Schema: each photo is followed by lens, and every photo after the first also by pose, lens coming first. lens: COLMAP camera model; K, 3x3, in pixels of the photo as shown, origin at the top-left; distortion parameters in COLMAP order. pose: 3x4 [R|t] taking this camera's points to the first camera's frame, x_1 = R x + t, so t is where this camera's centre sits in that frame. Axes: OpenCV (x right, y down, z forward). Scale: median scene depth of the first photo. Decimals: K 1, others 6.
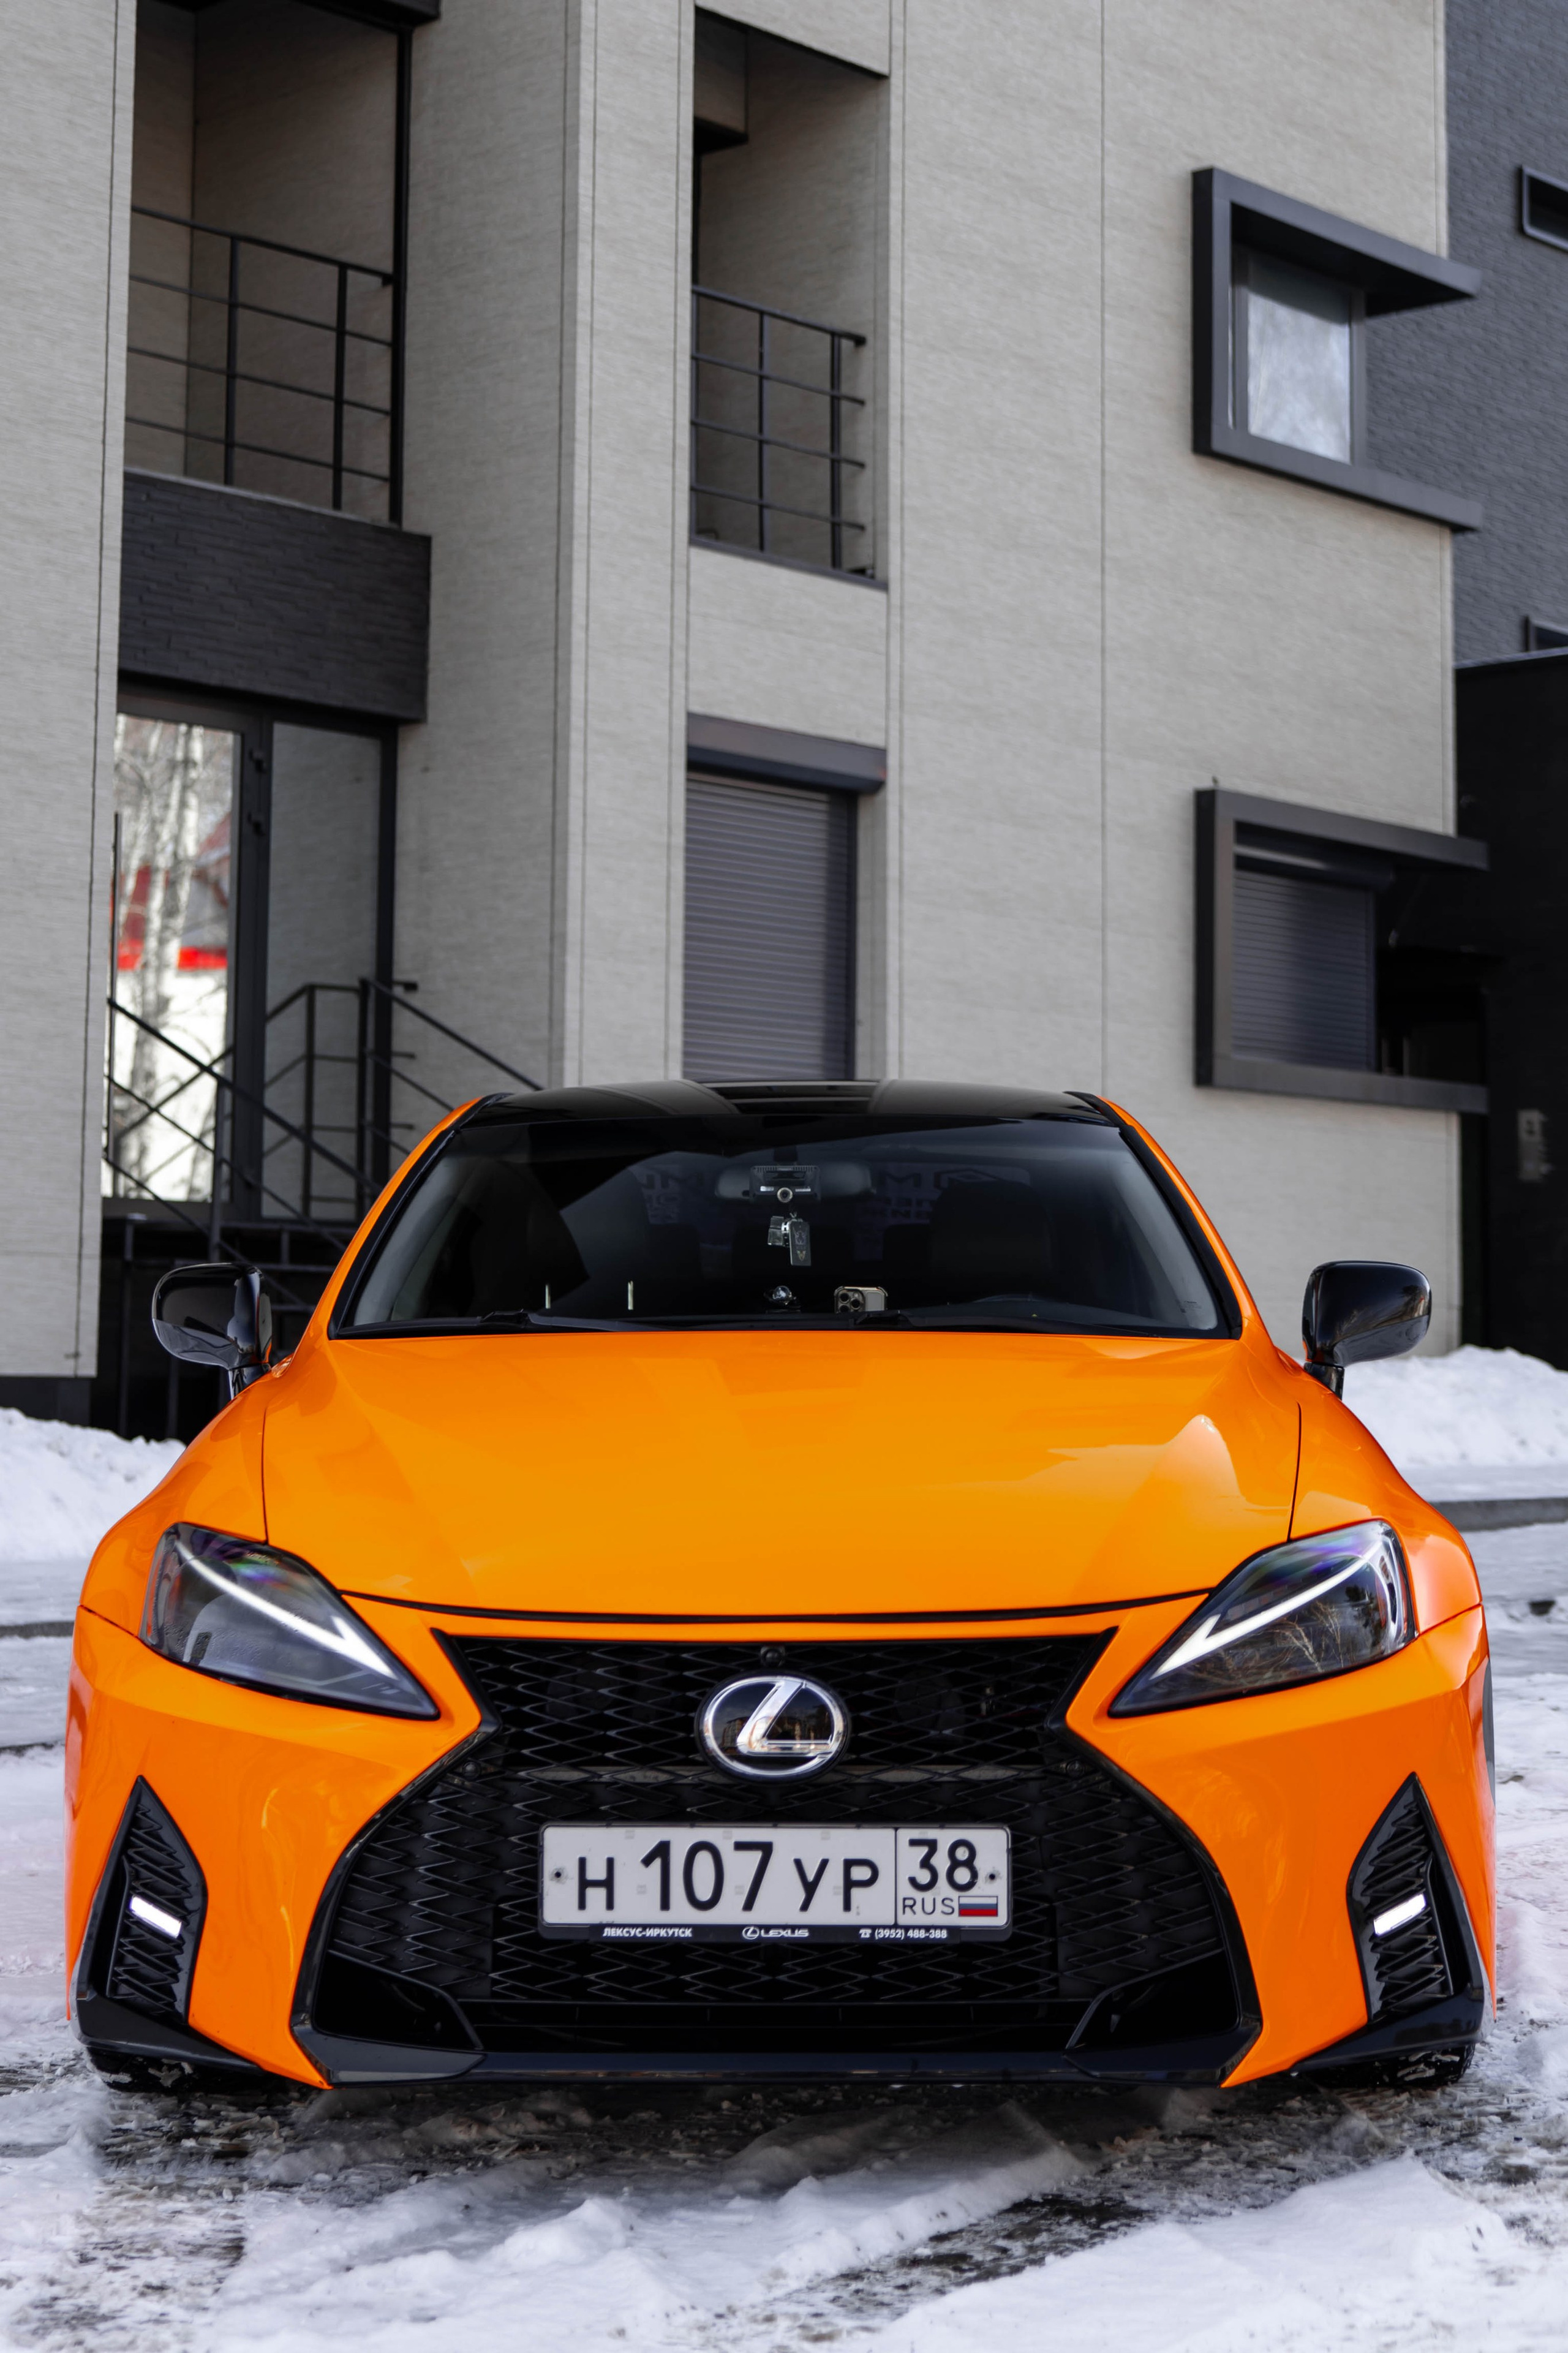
lens RADIAL K [[3383.3, 0, 786.9], [0, 3383.3, 1151.3], [0, 0, 1]] dist [0.015751, 0.000000]
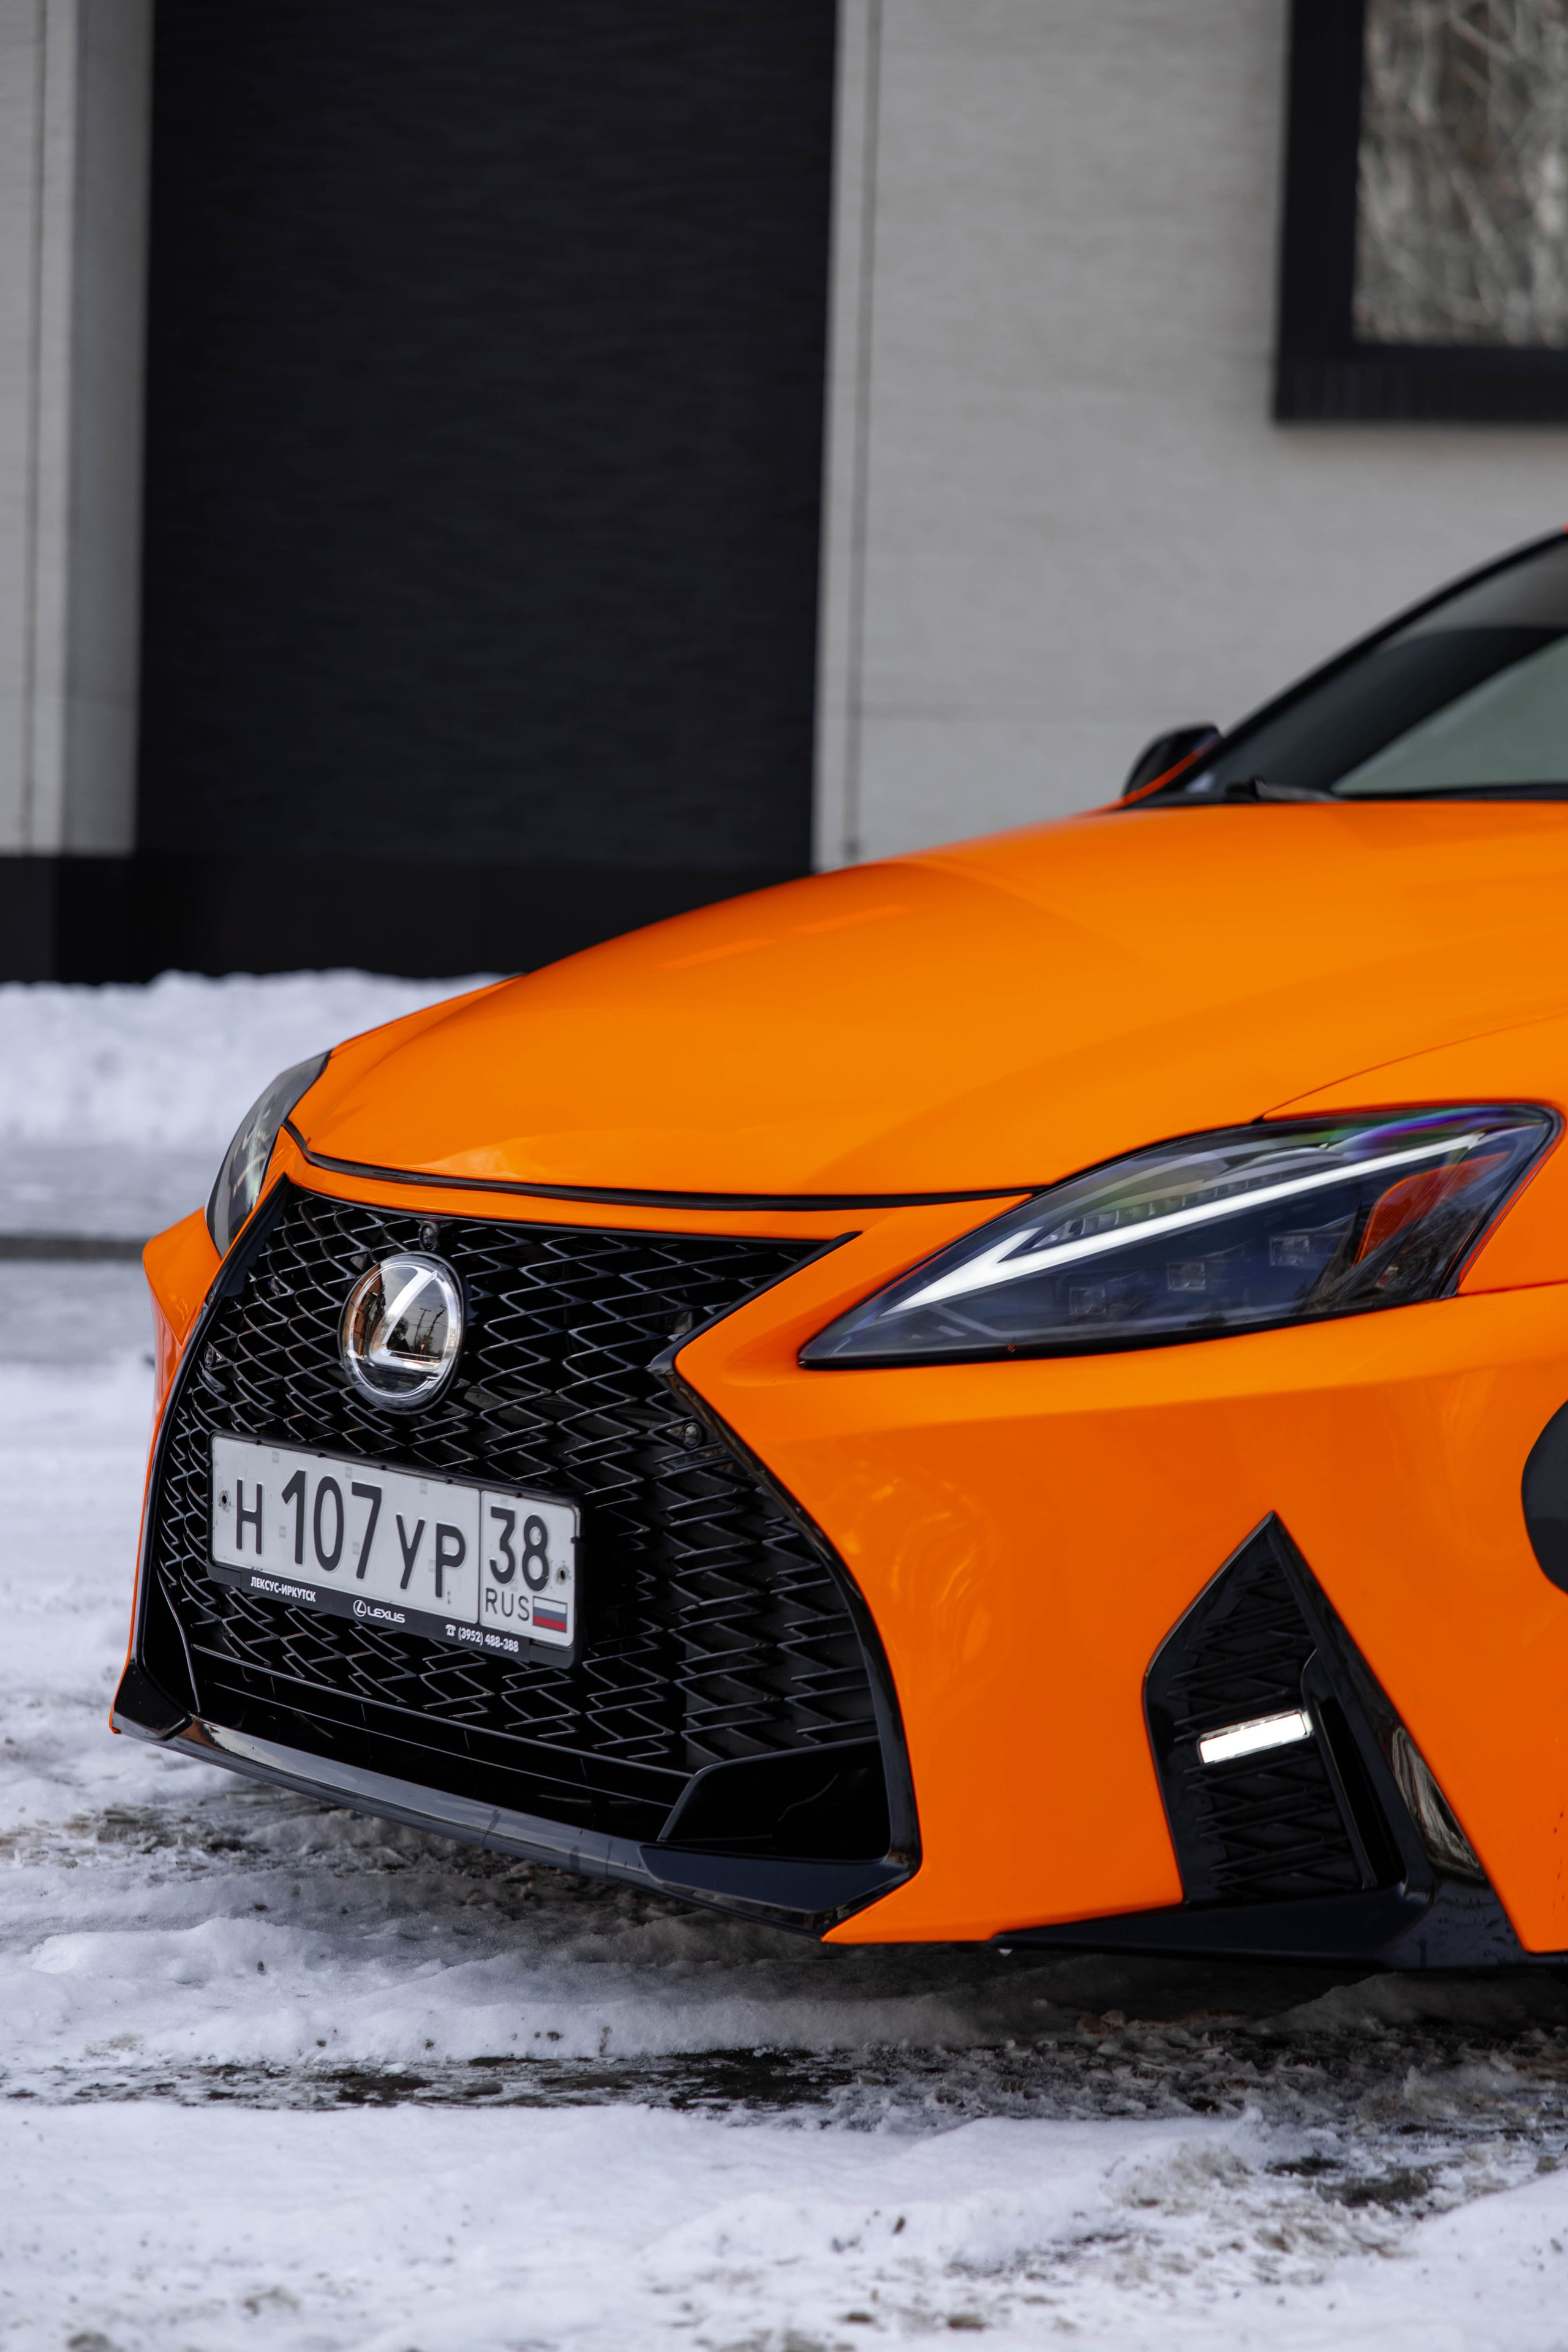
lens RADIAL K [[4754.3, 0, 707.8], [0, 4754.3, 1212.6], [0, 0, 1]] dist [-0.000292, 0.000000]
pose [[0.623735, 0.067705, -0.778698, 0.813606], [0.045854, 0.991356, 0.122924, 0.024909], [0.780289, -0.112378, 0.615239, 0.436695]]
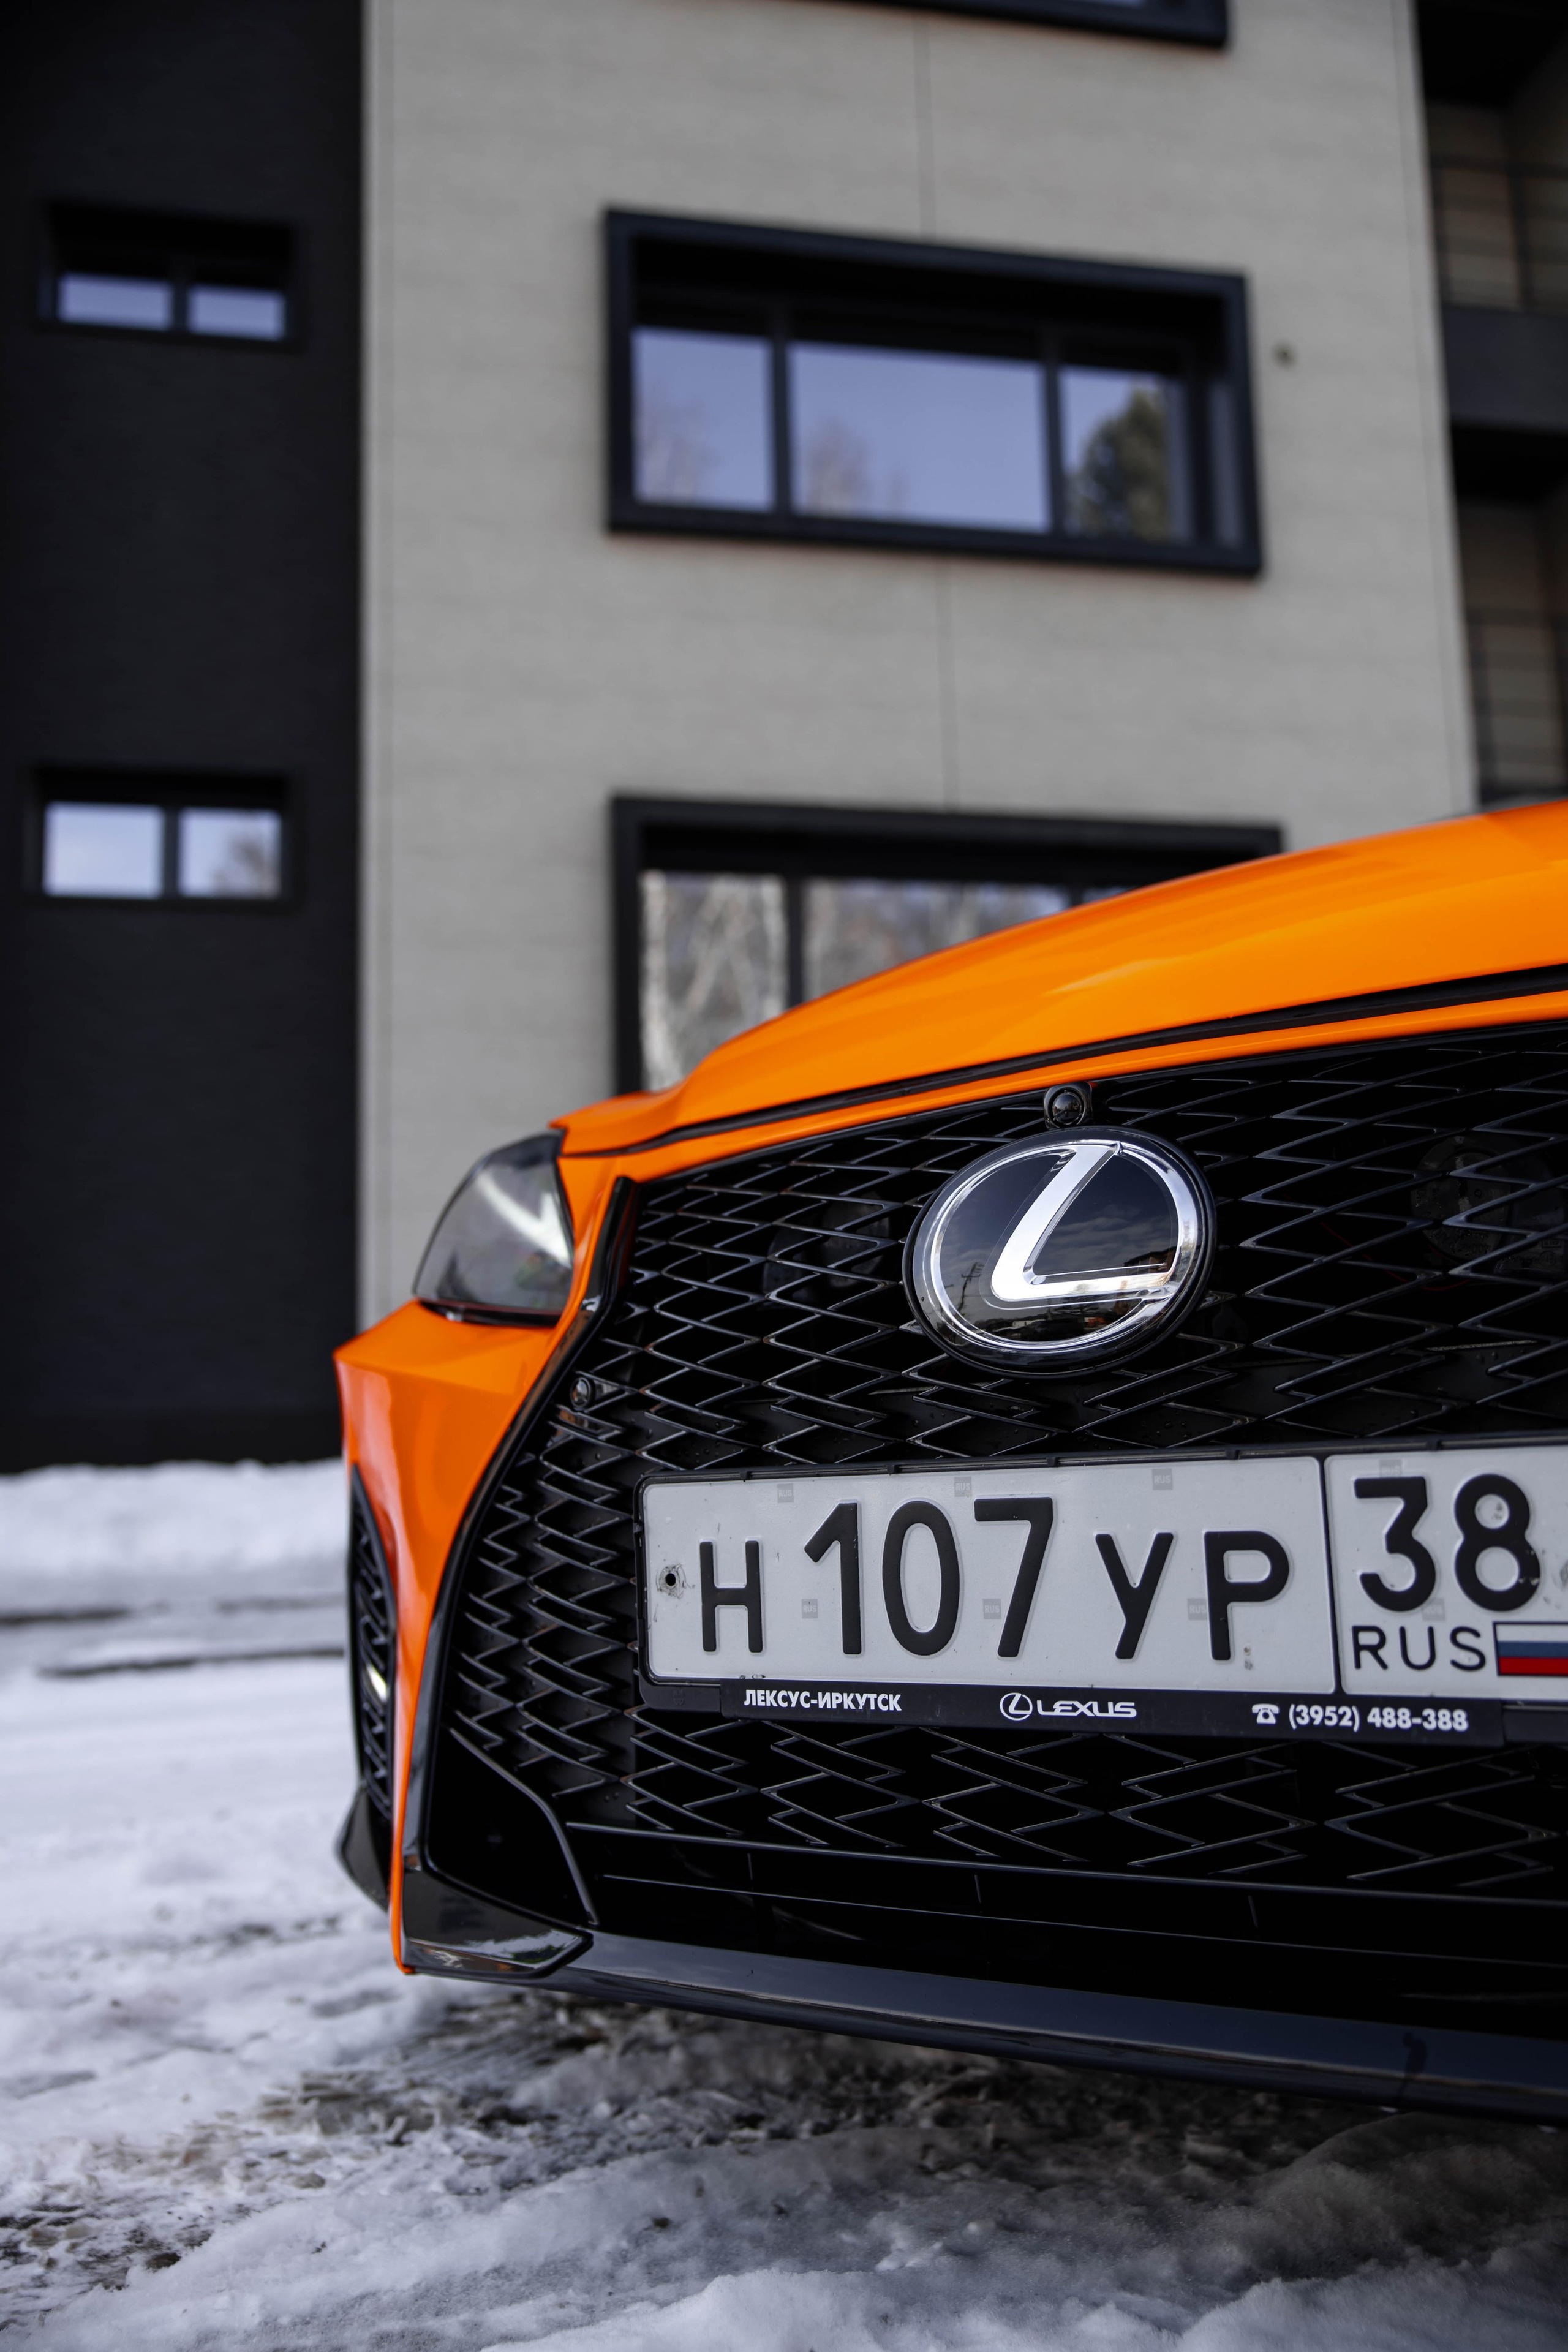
lens RADIAL K [[2051.1, 0, 773.9], [0, 2051.1, 1182.2], [0, 0, 1]] dist [-0.001547, 0.008171]
pose [[0.826736, -0.117448, -0.550193, 0.116275], [0.082396, 0.992698, -0.088098, 0.182208], [0.556523, 0.027500, 0.830377, 0.751771]]
